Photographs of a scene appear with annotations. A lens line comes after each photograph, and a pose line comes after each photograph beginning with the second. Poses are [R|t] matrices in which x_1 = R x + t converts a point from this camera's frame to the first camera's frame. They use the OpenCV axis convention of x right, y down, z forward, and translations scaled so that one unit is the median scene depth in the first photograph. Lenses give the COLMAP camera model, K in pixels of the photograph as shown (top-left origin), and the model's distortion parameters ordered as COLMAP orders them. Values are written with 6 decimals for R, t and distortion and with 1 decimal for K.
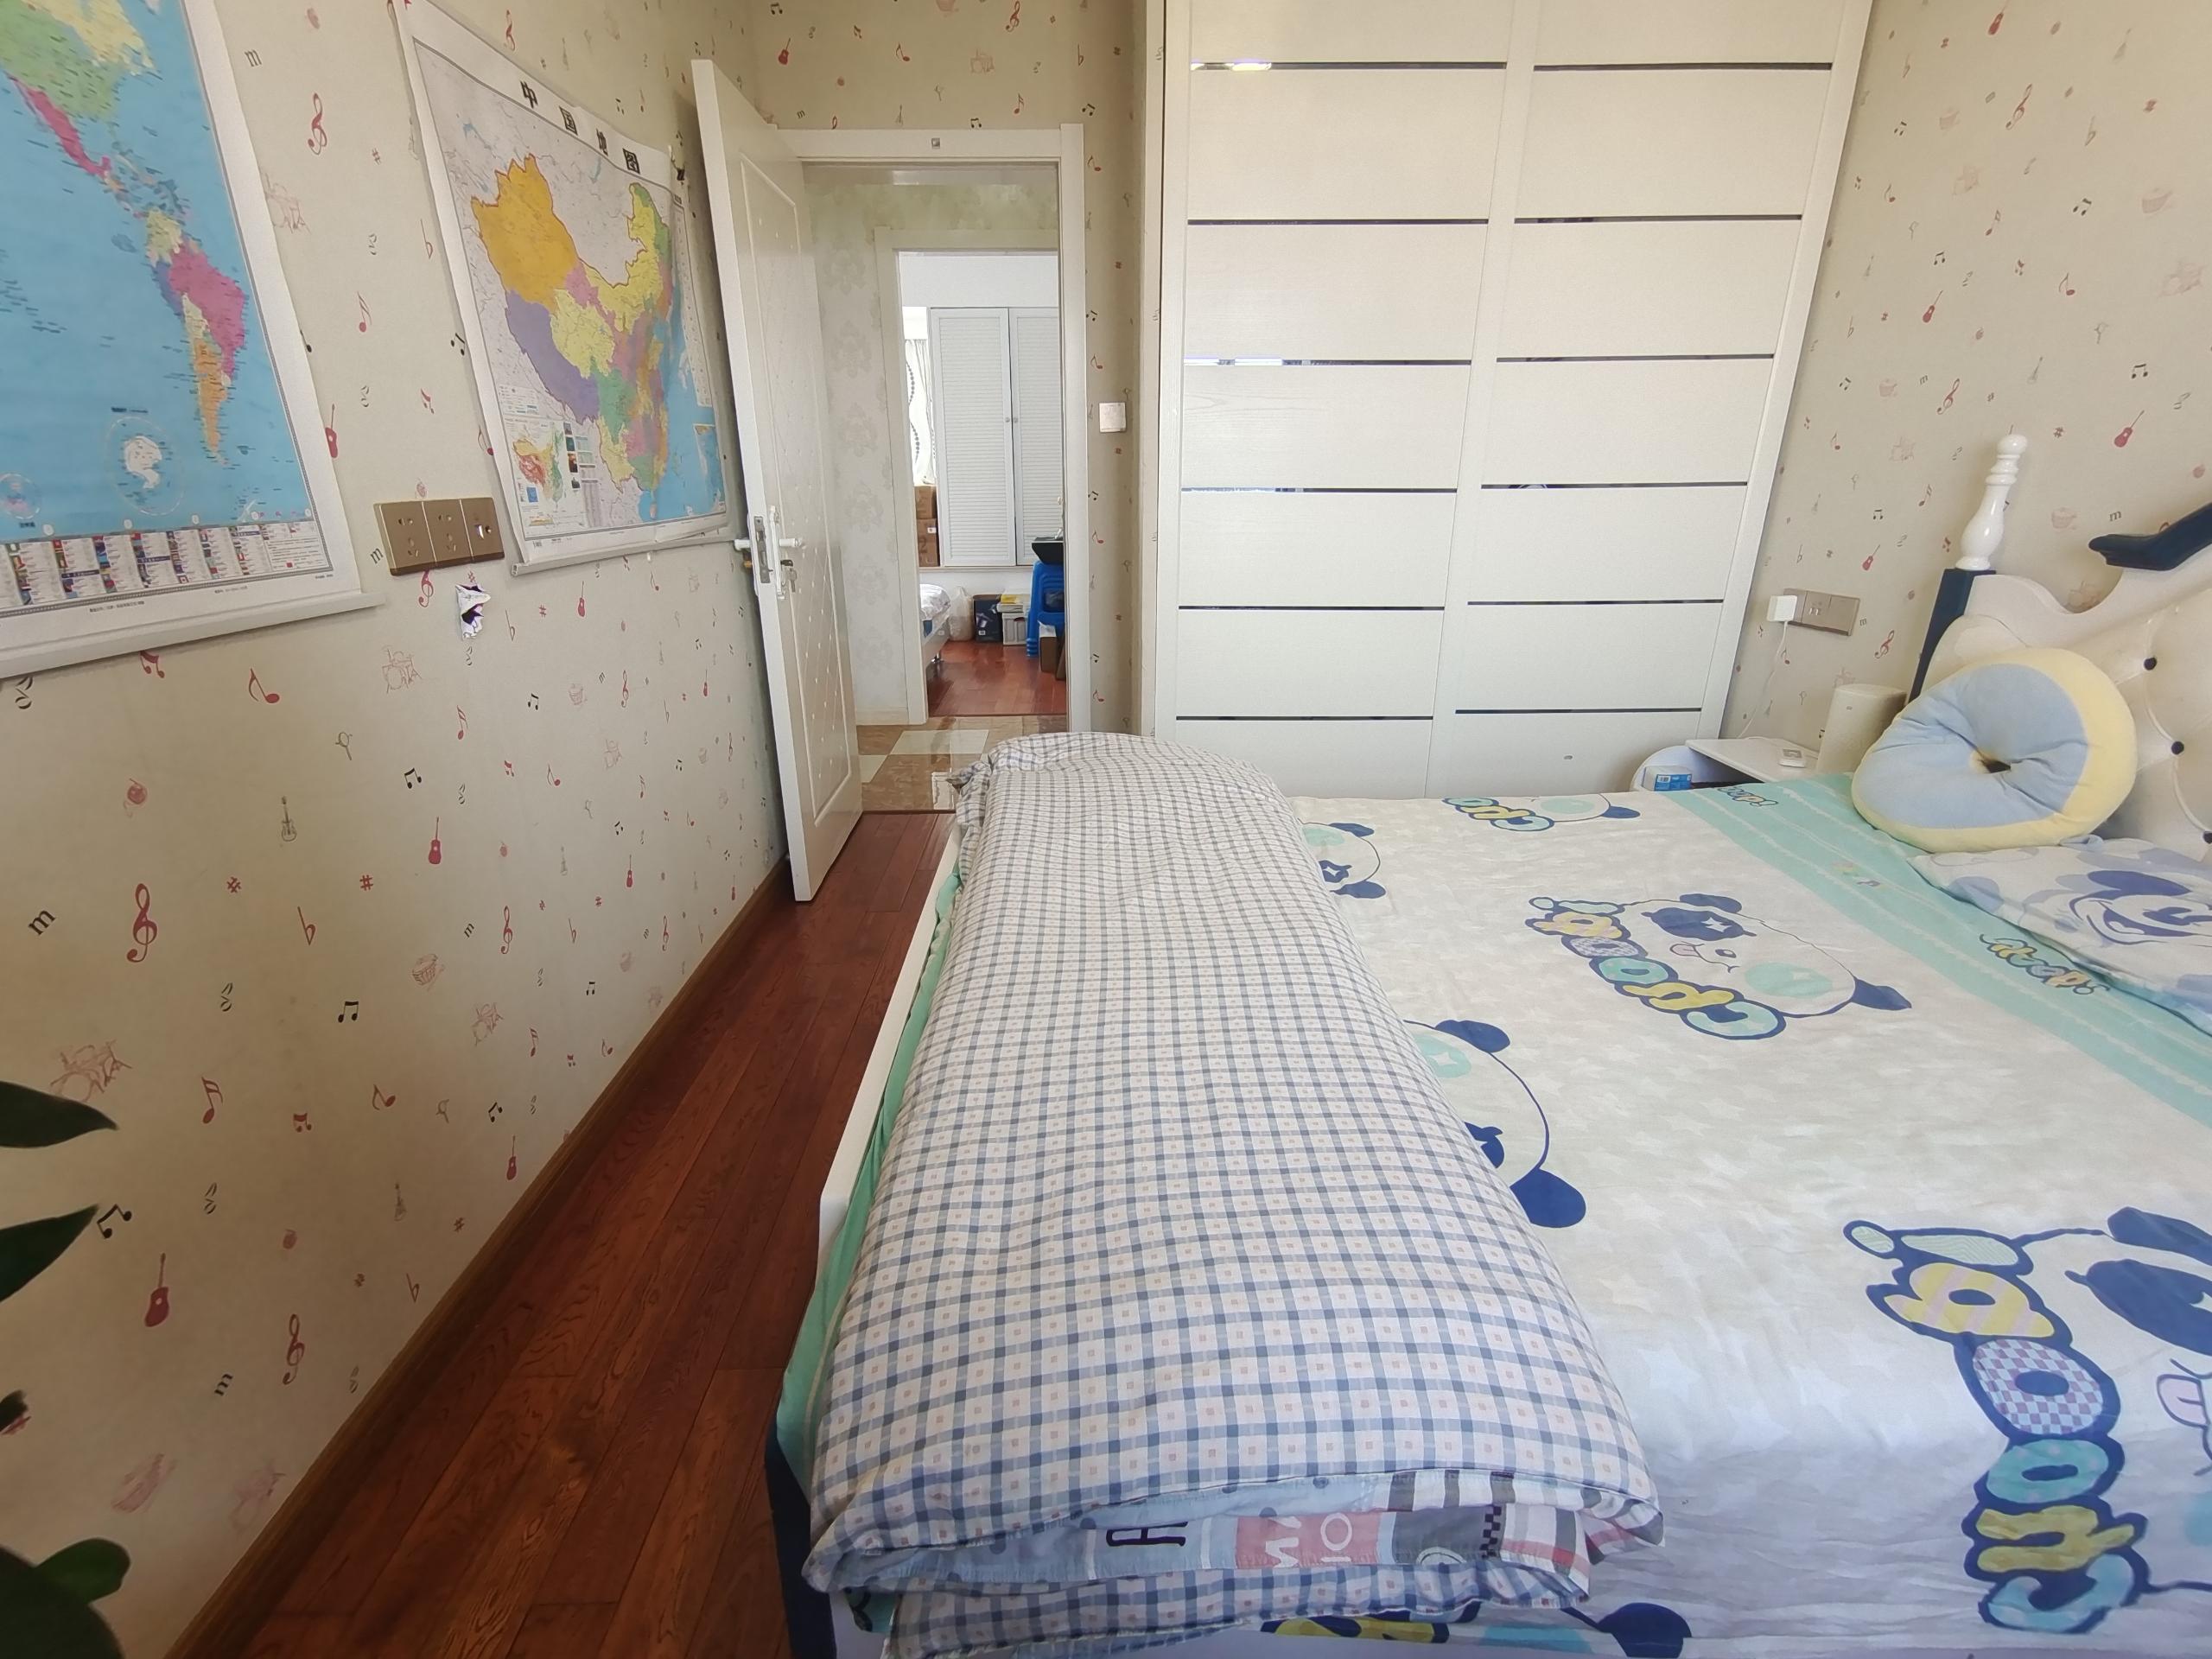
lens RADIAL K [[1008.2, 0, 1104.9], [0, 1008.2, 832.6], [0, 0, 1]] dist [-0.000867, -0.000075]
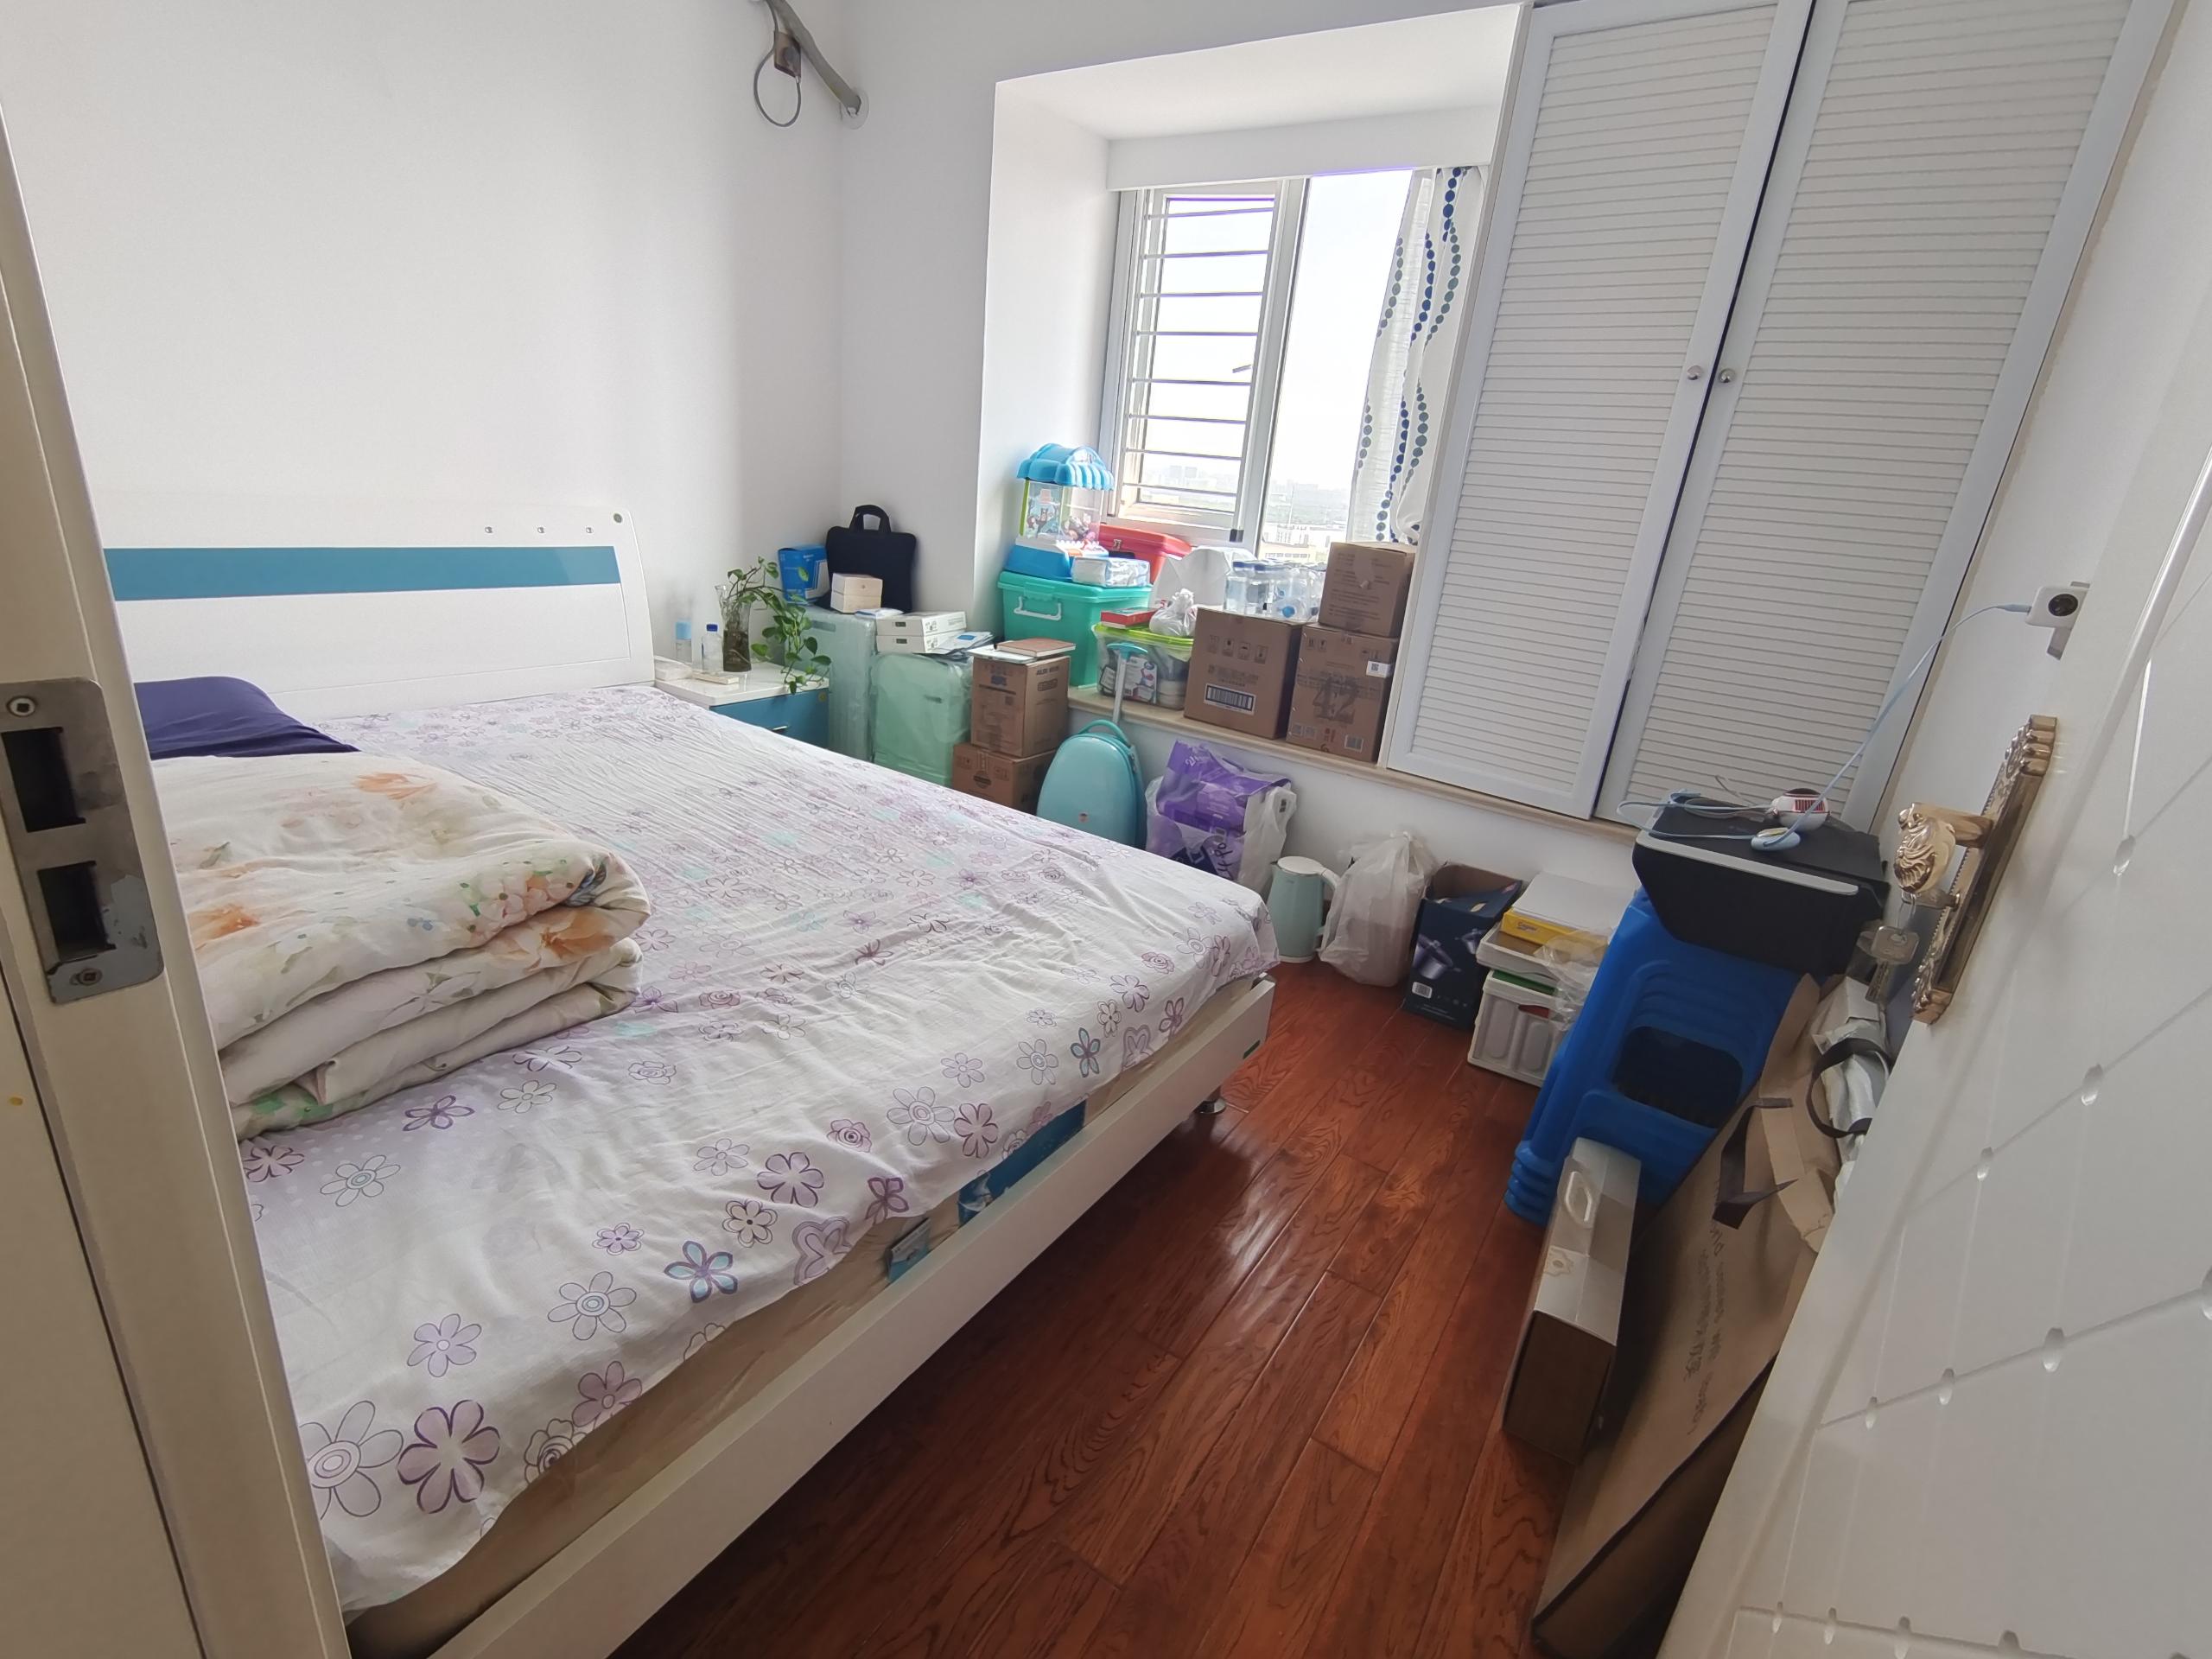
lens RADIAL K [[1008.2, 0, 1109.2], [0, 1008.2, 829.1], [0, 0, 1]] dist [-0.000867, -0.000075]
pose [[0.815037, 0.260401, -0.517596, -0.046099], [-0.283417, 0.958327, 0.035846, -0.231405], [0.505361, 0.117479, 0.854874, 0.648387]]
